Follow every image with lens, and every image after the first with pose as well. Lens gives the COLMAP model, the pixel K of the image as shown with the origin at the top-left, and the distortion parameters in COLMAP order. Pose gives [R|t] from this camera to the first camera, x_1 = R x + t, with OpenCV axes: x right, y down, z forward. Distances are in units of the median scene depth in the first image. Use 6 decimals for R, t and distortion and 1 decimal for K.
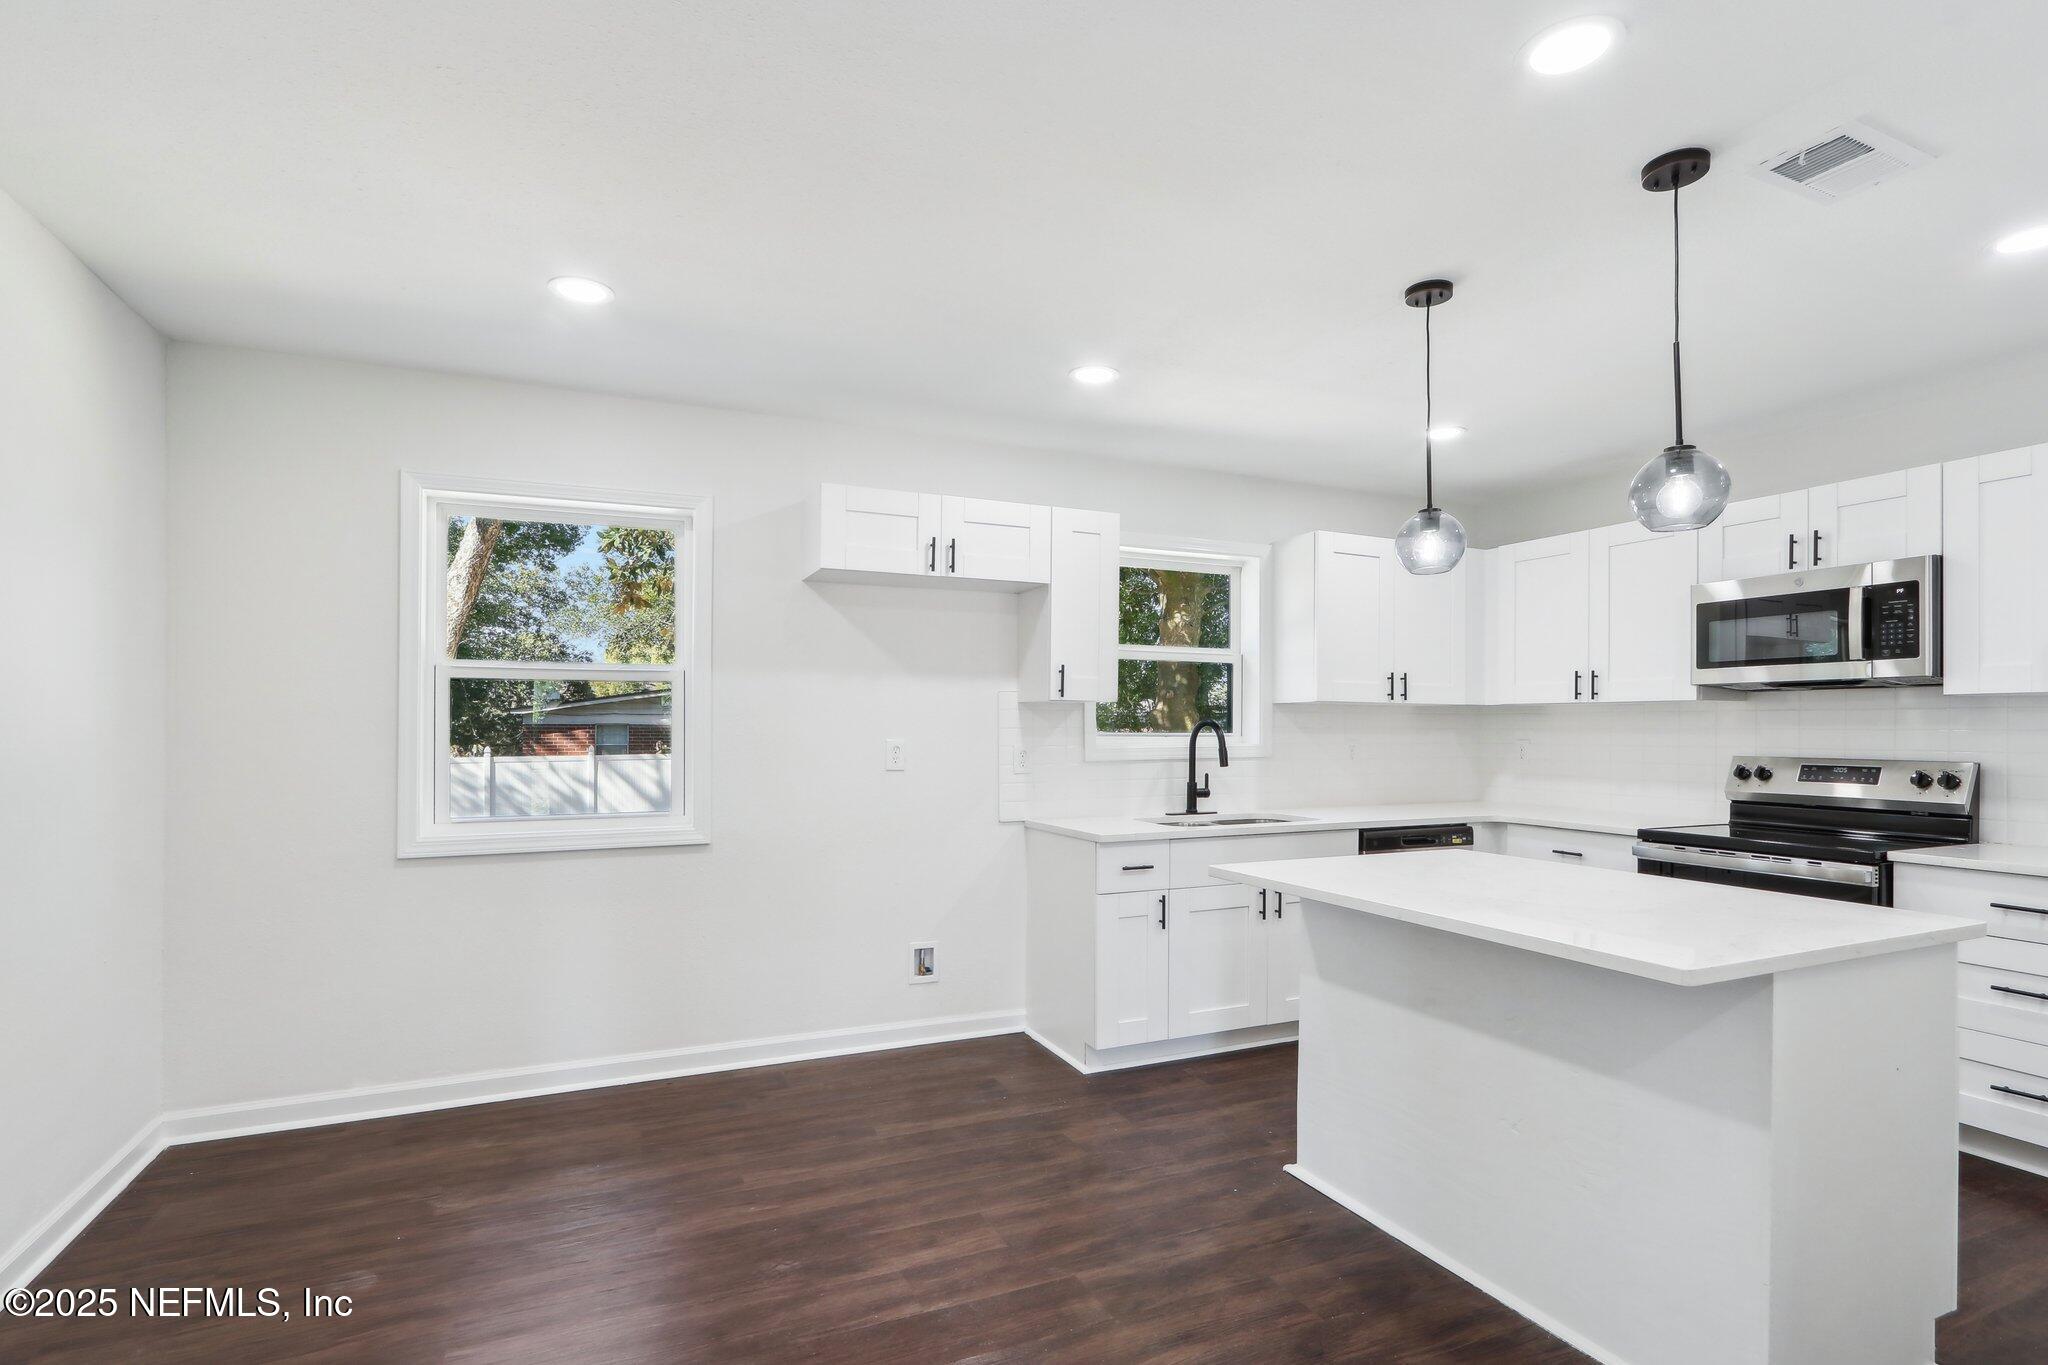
lens RADIAL K [[1000.5, 0, 1002.0], [0, 1000.5, 729.7], [0, 0, 1]] dist [0.002174, 0.033238]
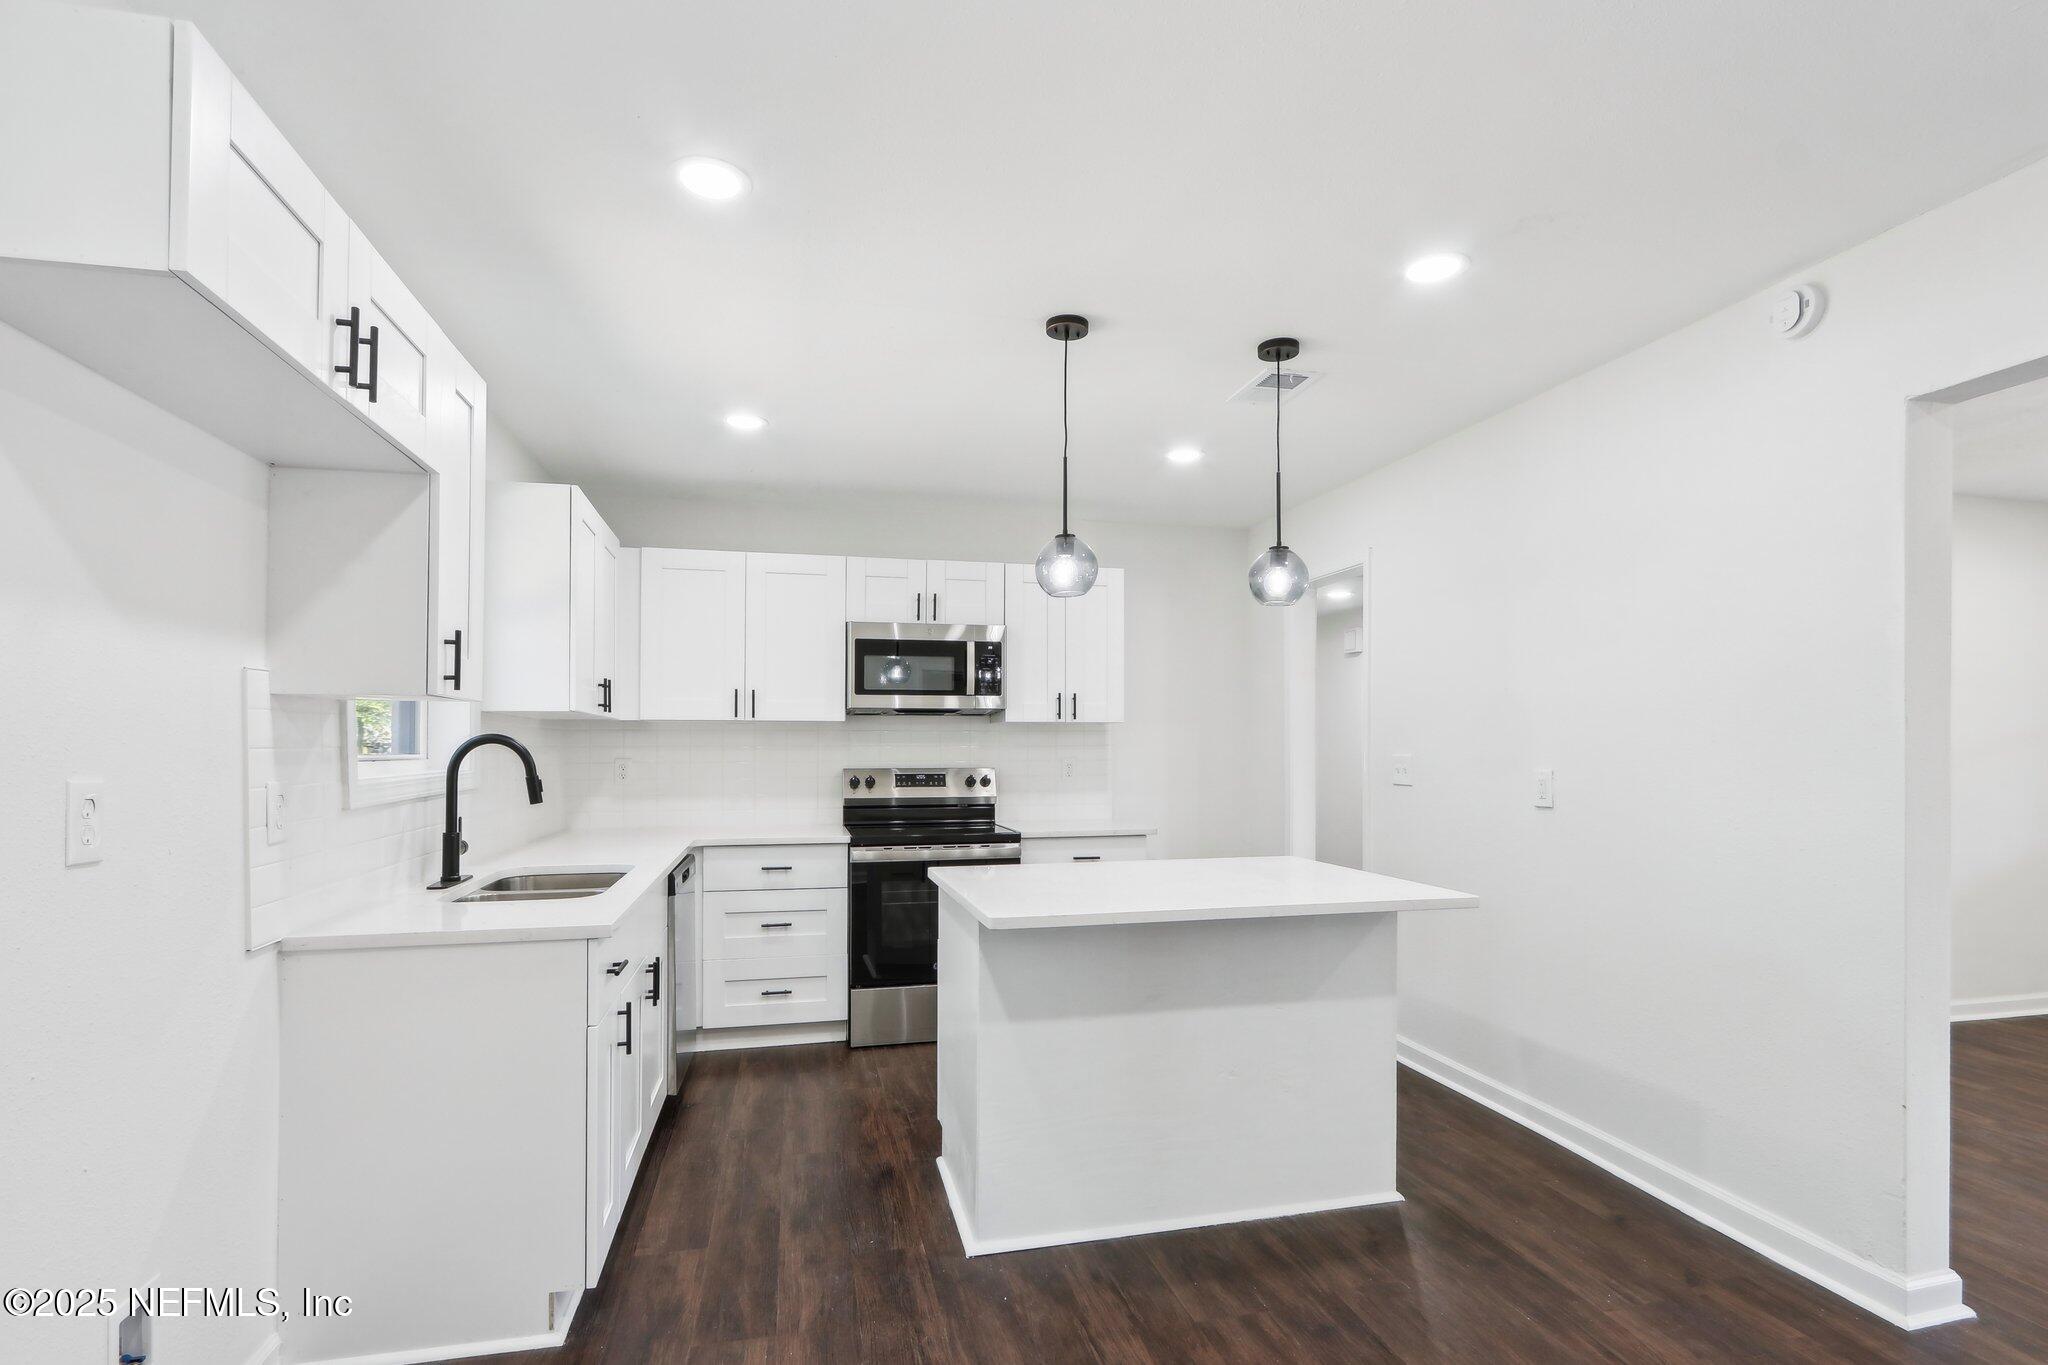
lens RADIAL K [[1012.0, 0, 1046.0], [0, 1012.0, 735.3], [0, 0, 1]] dist [0.003619, 0.000361]
pose [[0.157745, 0.008416, 0.987444, -0.462613], [0.000850, 0.999962, -0.008659, -0.003057], [-0.987479, 0.002205, 0.157732, 0.641604]]
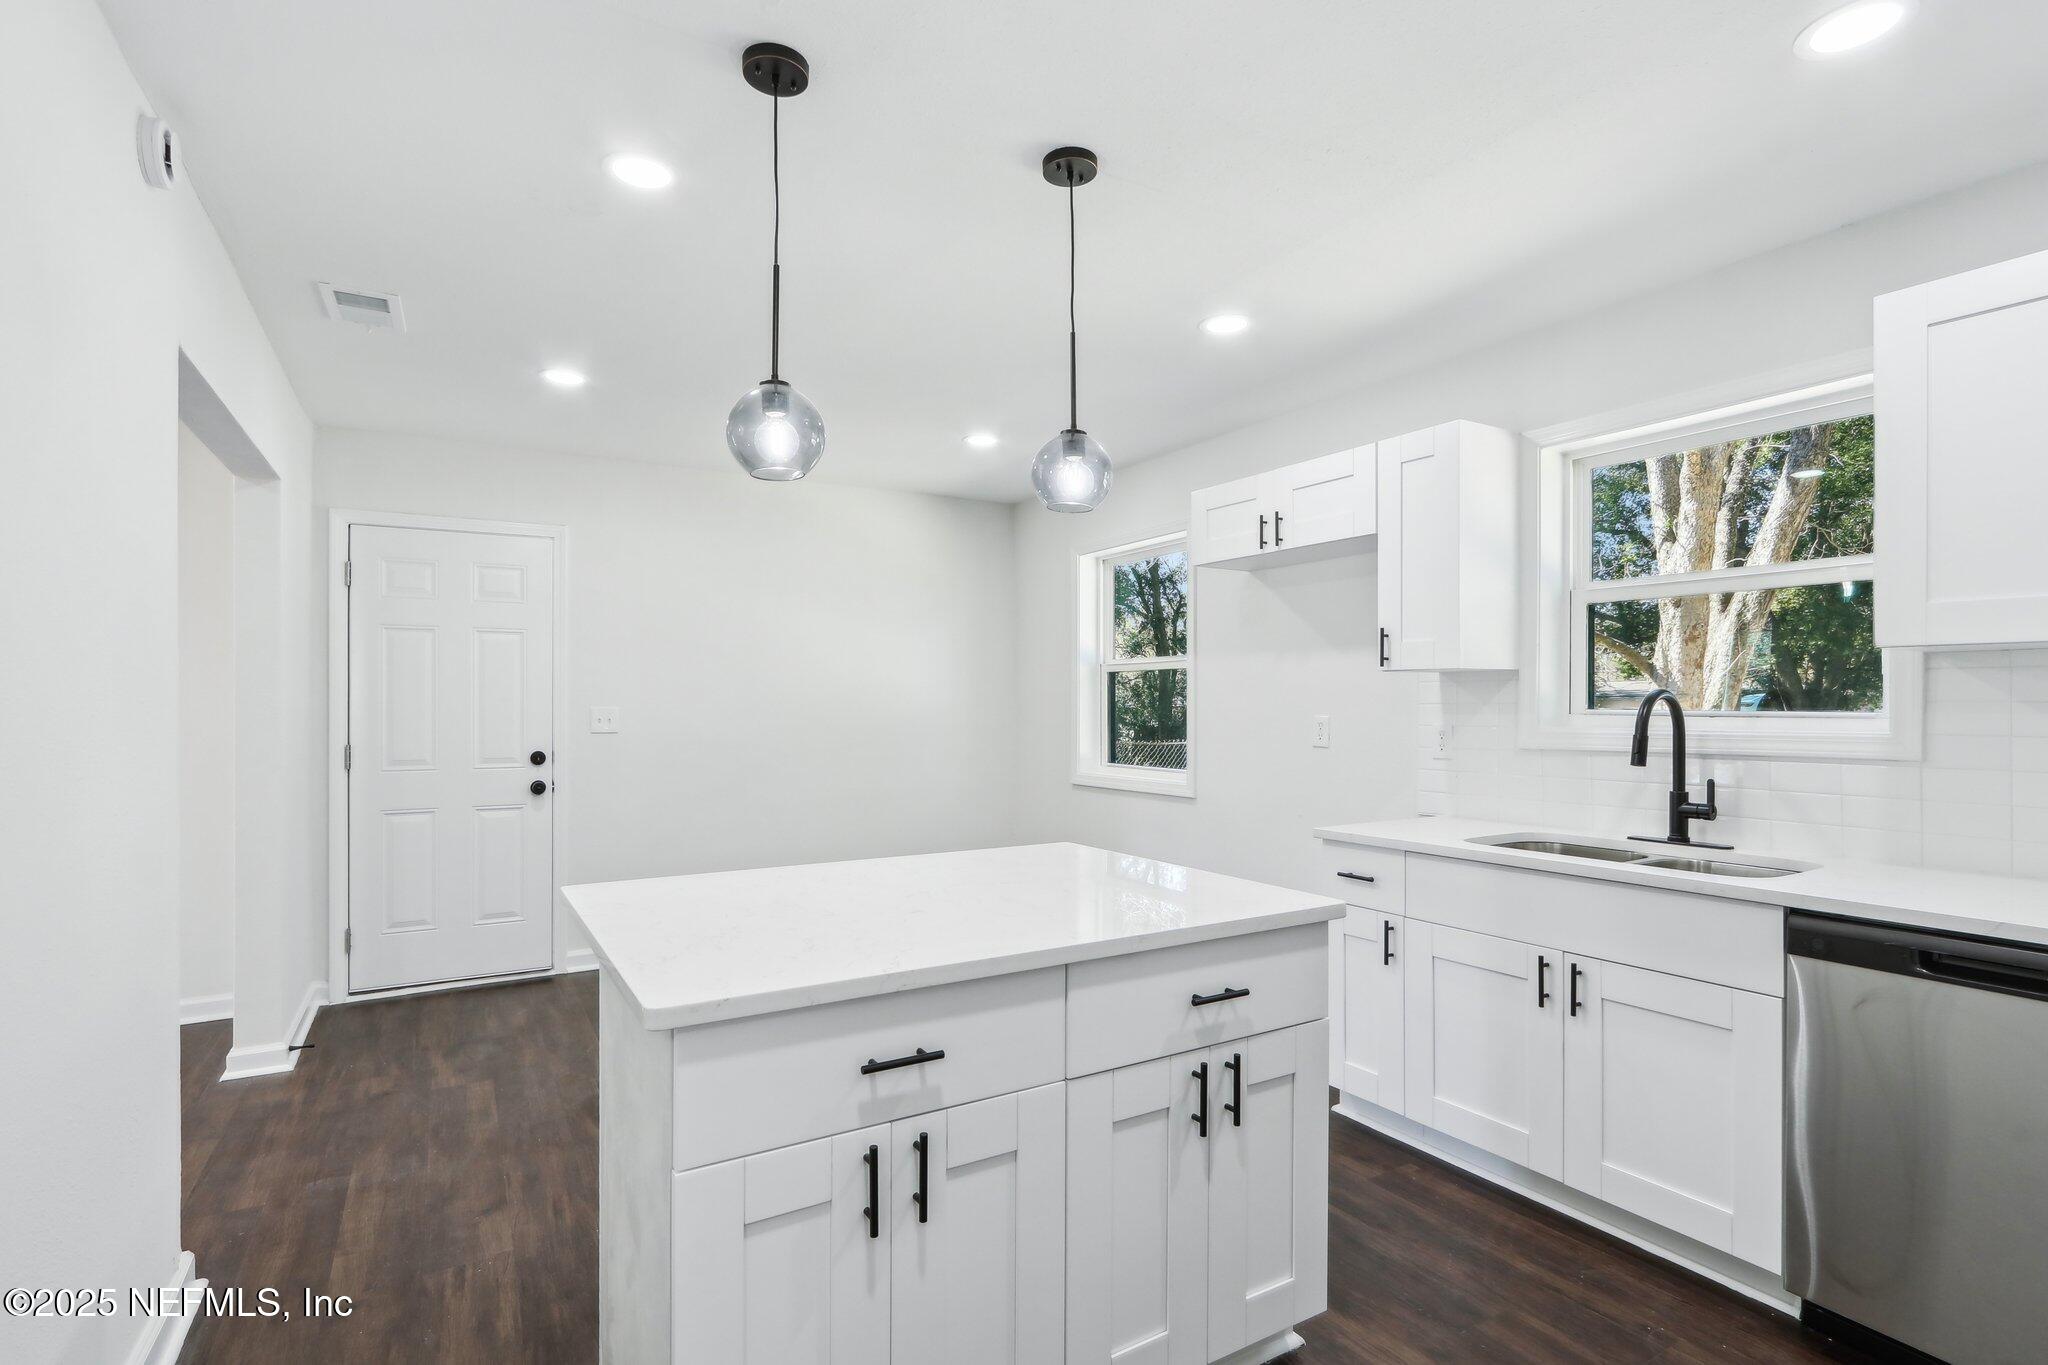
lens RADIAL K [[986.4, 0, 1014.7], [0, 986.4, 701.7], [0, 0, 1]] dist [0.002689, 0.000363]
pose [[0.121284, -0.004366, -0.992608, 0.904870], [0.000421, 0.999990, -0.004347, 0.000229], [0.992618, 0.000109, 0.121284, 0.643247]]
